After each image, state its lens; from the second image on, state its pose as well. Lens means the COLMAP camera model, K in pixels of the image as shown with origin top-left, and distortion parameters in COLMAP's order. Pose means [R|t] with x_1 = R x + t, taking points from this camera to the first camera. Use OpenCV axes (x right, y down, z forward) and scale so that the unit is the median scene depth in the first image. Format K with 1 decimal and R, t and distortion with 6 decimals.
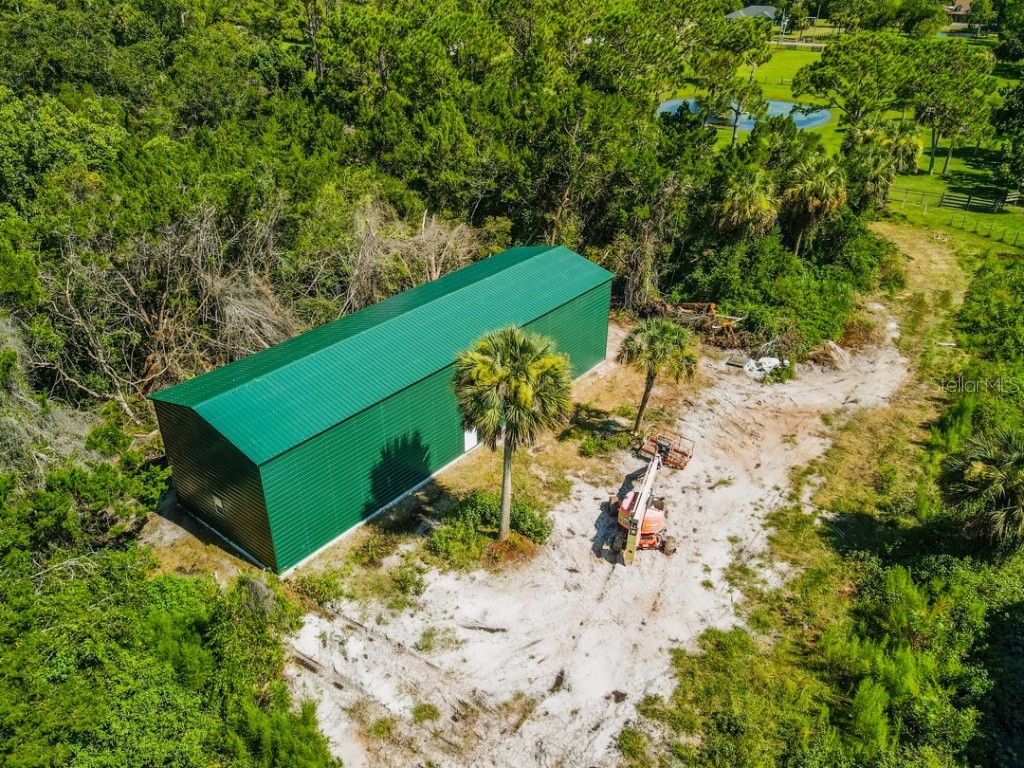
lens RADIAL K [[751.3, 0, 507.4], [0, 751.3, 385.9], [0, 0, 1]] dist [-0.001002, 0.071978]
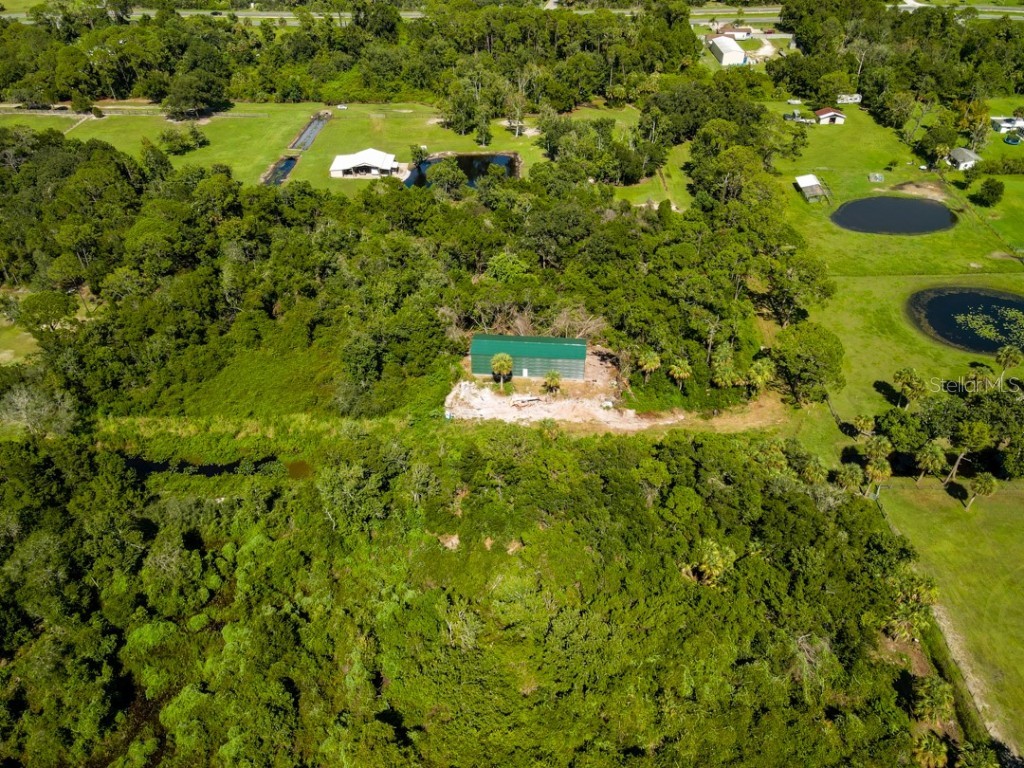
lens RADIAL K [[751.3, 0, 507.4], [0, 751.3, 385.9], [0, 0, 1]] dist [-0.001002, 0.071978]
pose [[0.545577, 0.506122, -0.667972, 2.796401], [-0.398170, 0.857882, 0.324805, -1.227161], [0.737432, 0.088760, 0.669564, -1.946347]]
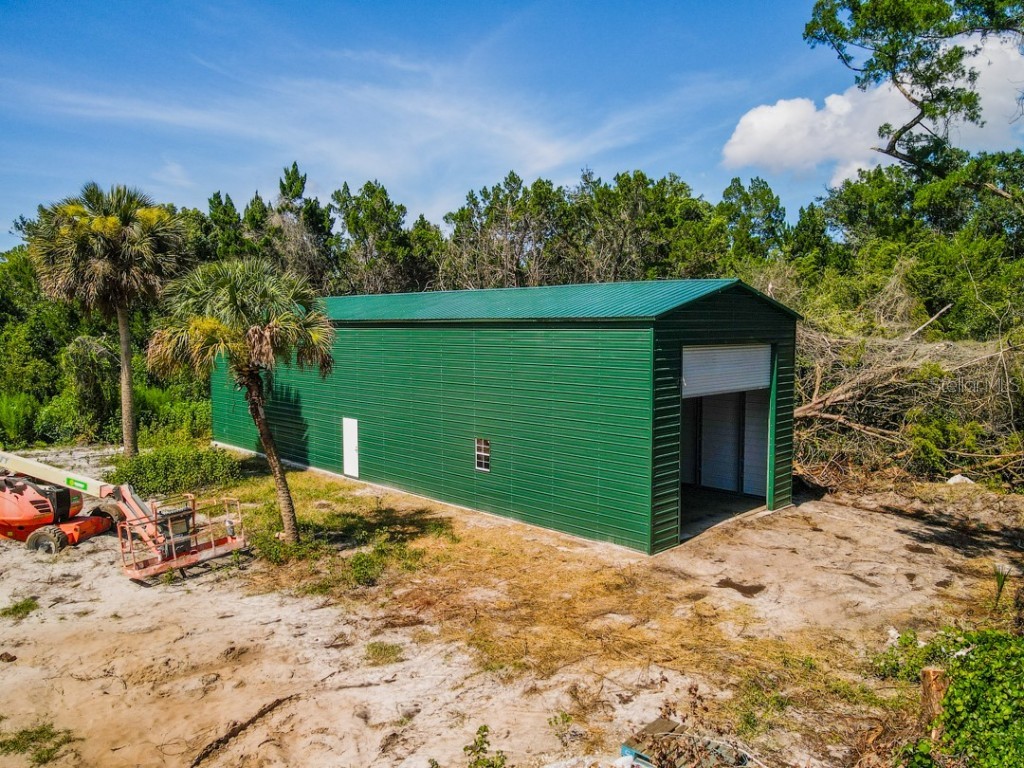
lens RADIAL K [[751.3, 0, 507.4], [0, 751.3, 385.9], [0, 0, 1]] dist [-0.001002, 0.071978]
pose [[-0.118913, 0.075001, -0.990068, 0.624235], [-0.487796, 0.864099, 0.124046, -0.147493], [0.864820, 0.497702, -0.066167, 1.136025]]
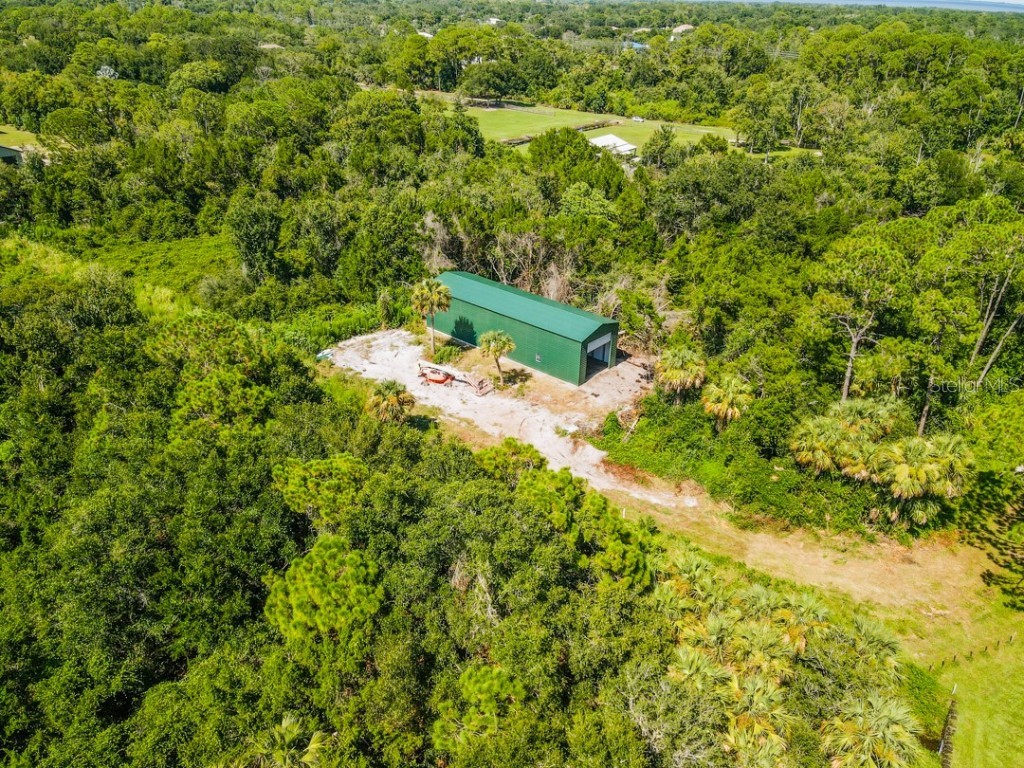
lens RADIAL K [[751.3, 0, 507.4], [0, 751.3, 385.9], [0, 0, 1]] dist [-0.001002, 0.071978]
pose [[-0.038390, 0.459284, -0.887459, 2.135229], [-0.509804, 0.754836, 0.412701, -0.852601], [0.859433, 0.468274, 0.205167, 0.597700]]
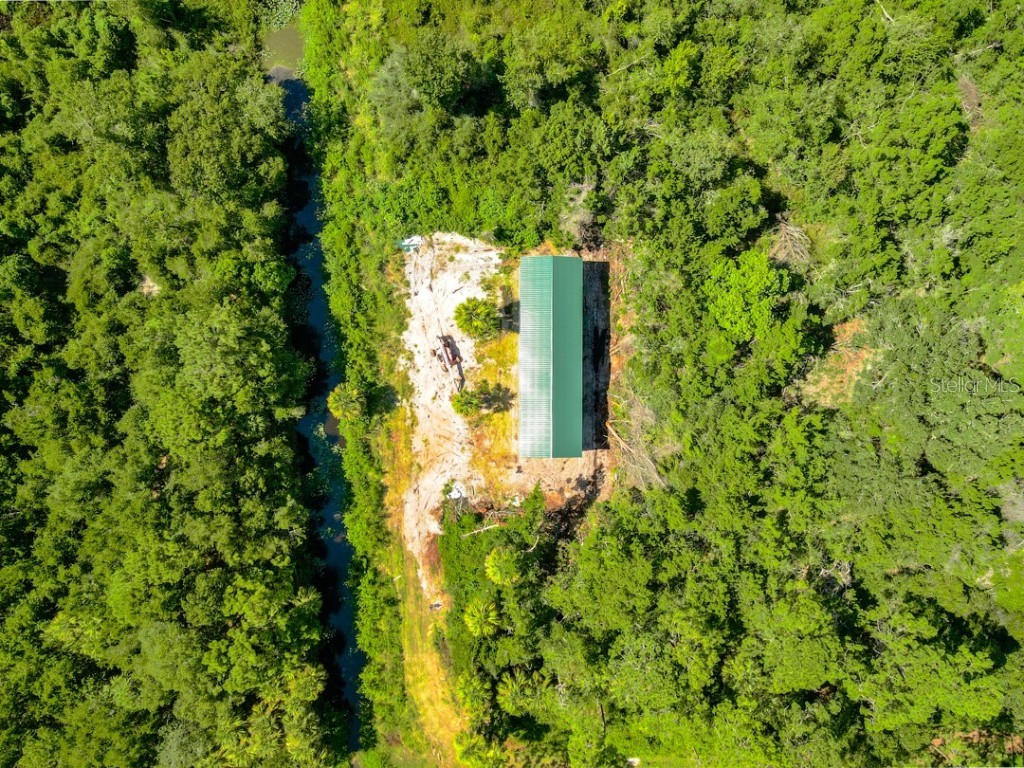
lens RADIAL K [[751.3, 0, 507.4], [0, 751.3, 385.9], [0, 0, 1]] dist [-0.001002, 0.071978]
pose [[-0.782048, 0.622404, -0.031853, 0.132748], [-0.334837, -0.376515, 0.863783, -2.176058], [0.525629, 0.686185, 0.502857, -0.244641]]
